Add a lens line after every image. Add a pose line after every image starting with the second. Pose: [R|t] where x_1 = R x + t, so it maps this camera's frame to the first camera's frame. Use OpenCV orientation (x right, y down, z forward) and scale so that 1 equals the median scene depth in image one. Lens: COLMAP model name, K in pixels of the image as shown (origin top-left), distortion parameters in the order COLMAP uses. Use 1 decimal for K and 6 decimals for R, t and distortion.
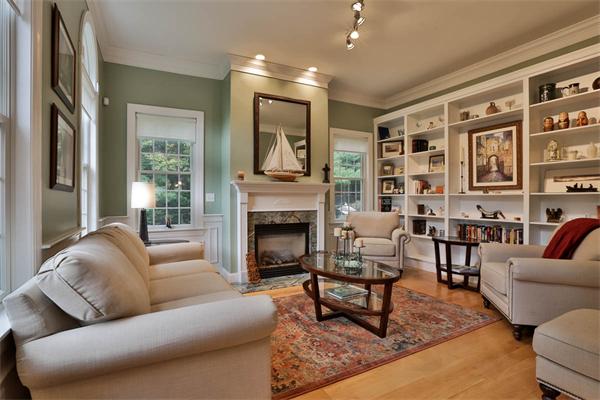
lens RADIAL K [[305.4, 0, 297.1], [0, 305.4, 201.6], [0, 0, 1]] dist [-0.003312, 0.003758]
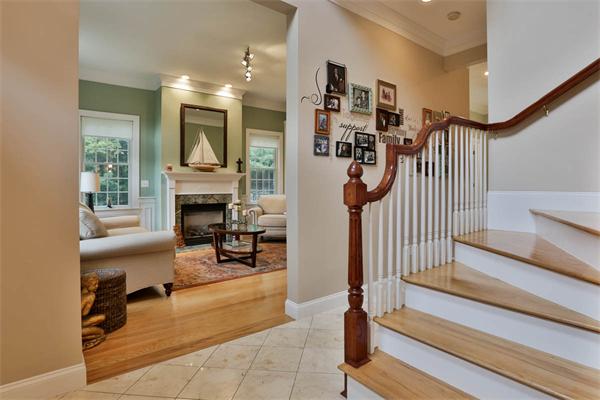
lens RADIAL K [[305.4, 0, 291.9], [0, 305.4, 188.2], [0, 0, 1]] dist [-0.003312, 0.003758]
pose [[0.985907, 0.001099, 0.167293, 0.105904], [-0.001477, 0.999997, 0.002135, 0.001791], [-0.167290, -0.002352, 0.985905, -0.352789]]
